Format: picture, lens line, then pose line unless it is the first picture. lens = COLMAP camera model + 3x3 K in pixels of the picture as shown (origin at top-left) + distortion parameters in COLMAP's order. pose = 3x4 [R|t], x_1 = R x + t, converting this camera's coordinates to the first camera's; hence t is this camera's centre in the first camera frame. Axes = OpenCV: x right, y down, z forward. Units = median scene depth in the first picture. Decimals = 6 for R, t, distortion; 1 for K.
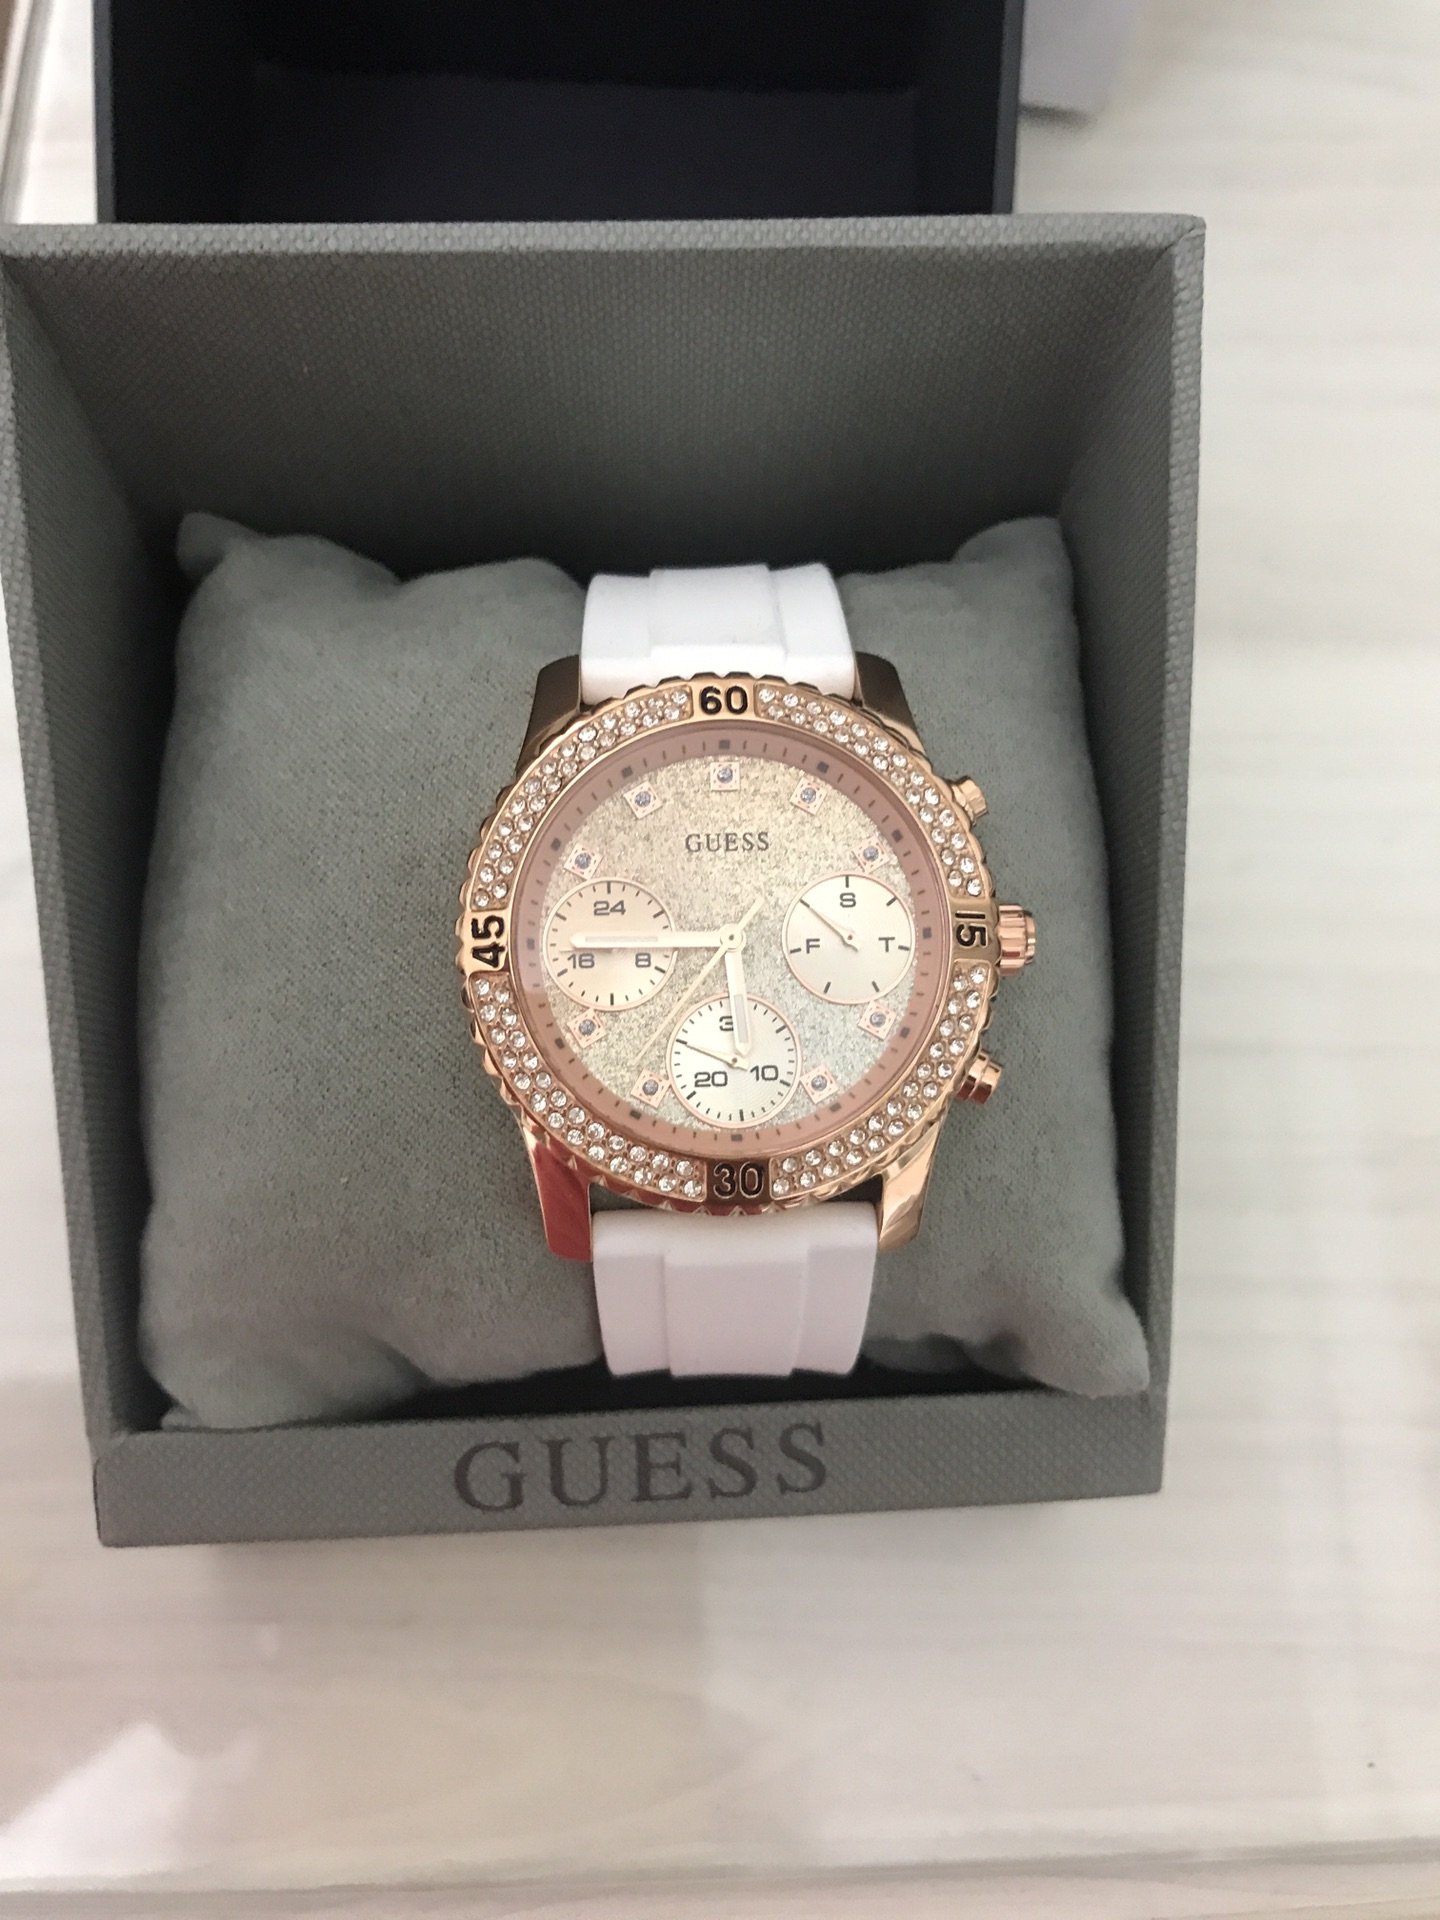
lens RADIAL K [[1716.0, 0, 728.8], [0, 1716.0, 958.4], [0, 0, 1]] dist [0.129955, -0.074750]
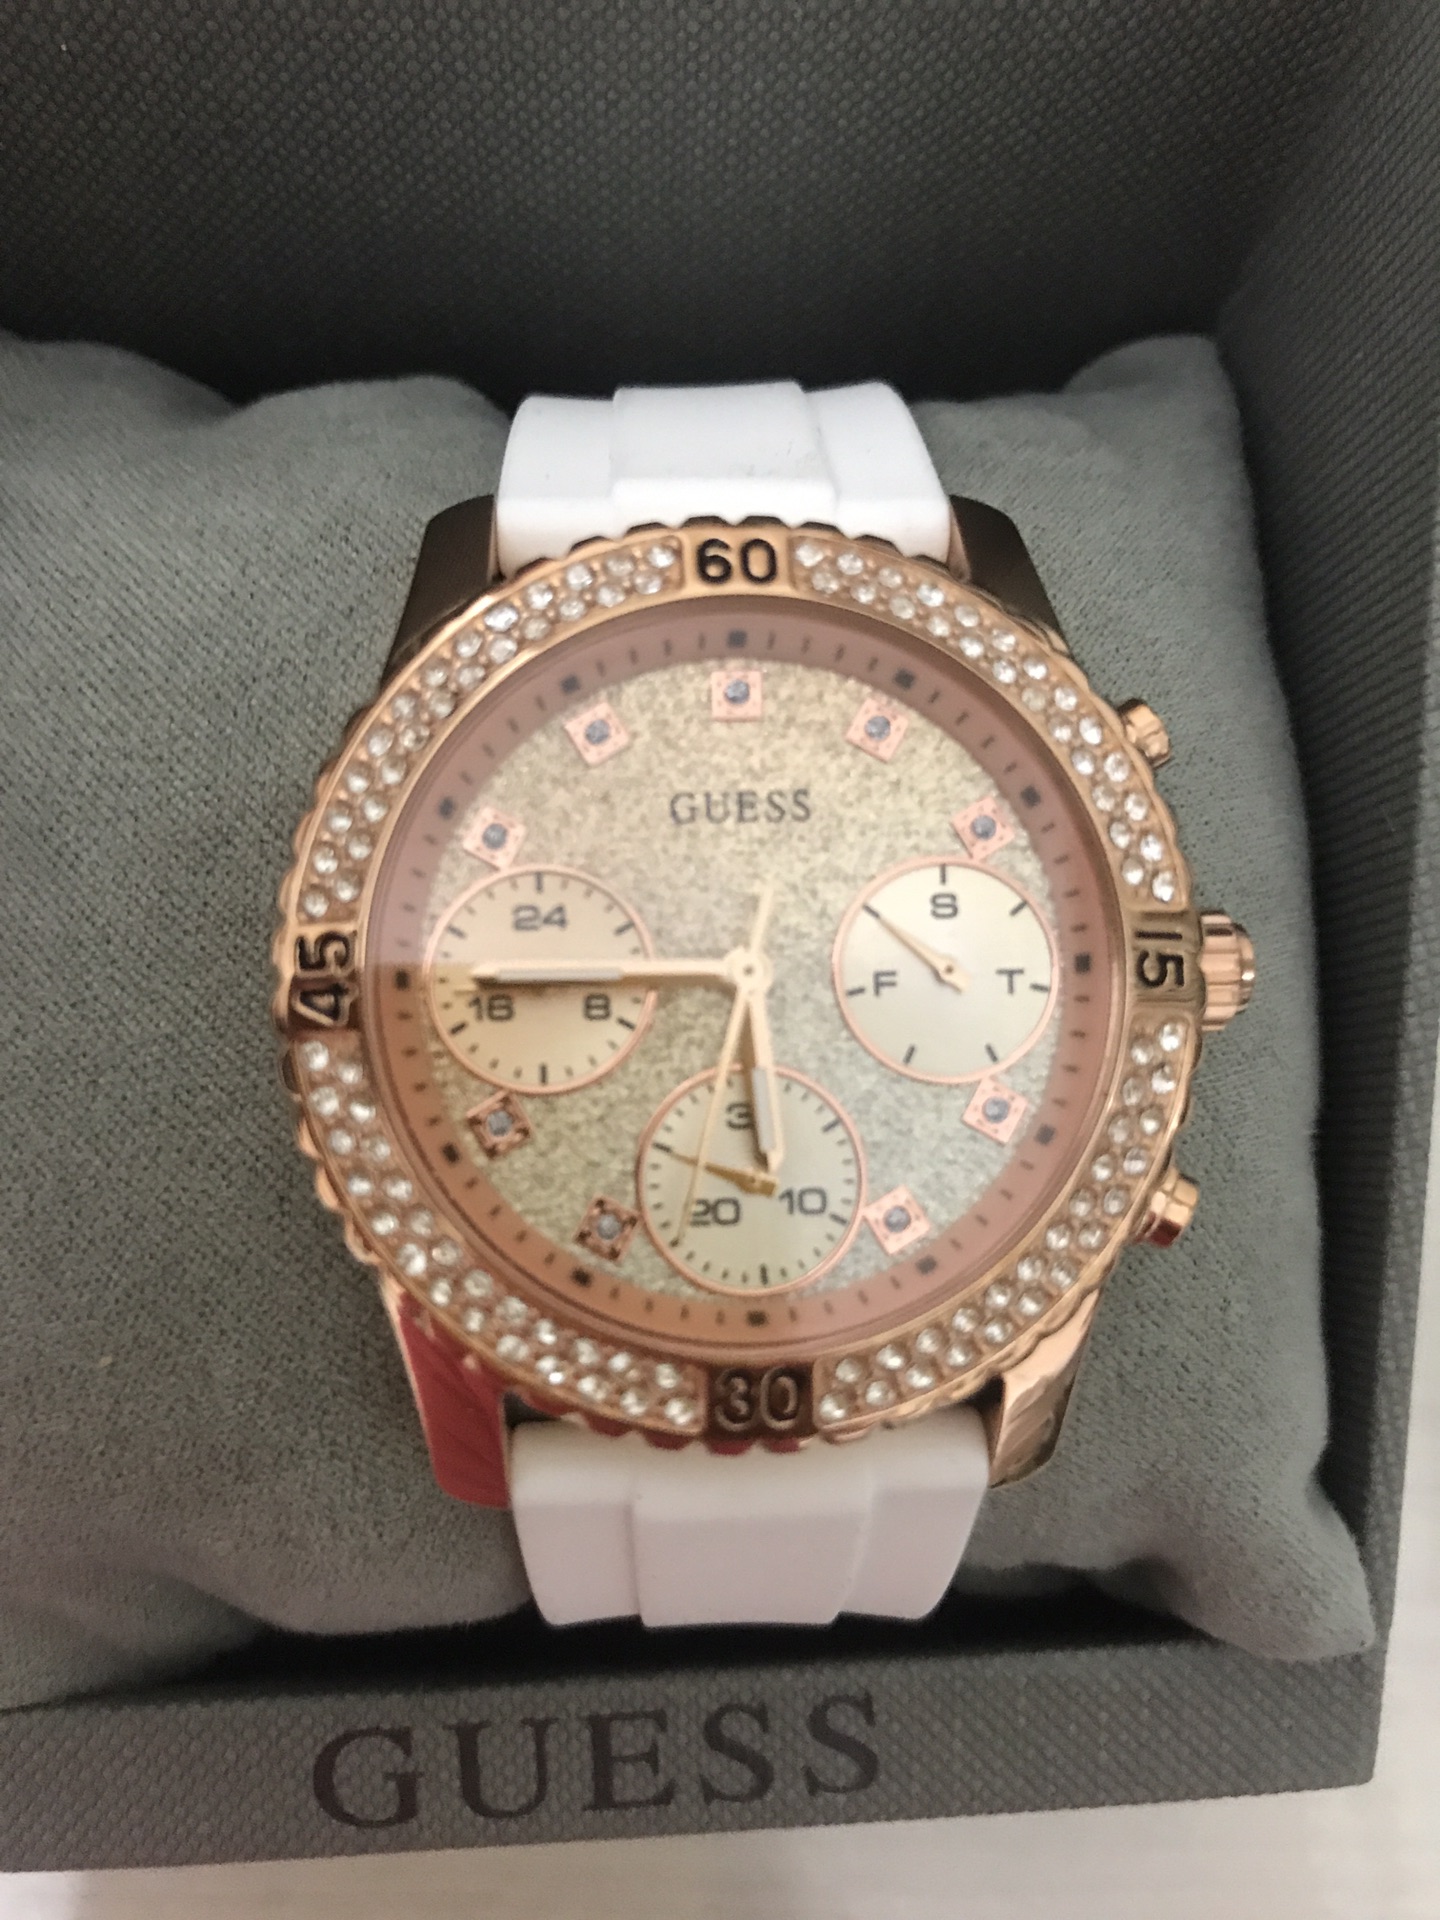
lens RADIAL K [[1716.0, 0, 736.4], [0, 1716.0, 1007.0], [0, 0, 1]] dist [0.129955, -0.074750]
pose [[0.999884, 0.003887, 0.014699, -0.010751], [-0.004414, 0.999342, 0.035994, -0.020117], [-0.014549, -0.036054, 0.999244, 0.405107]]
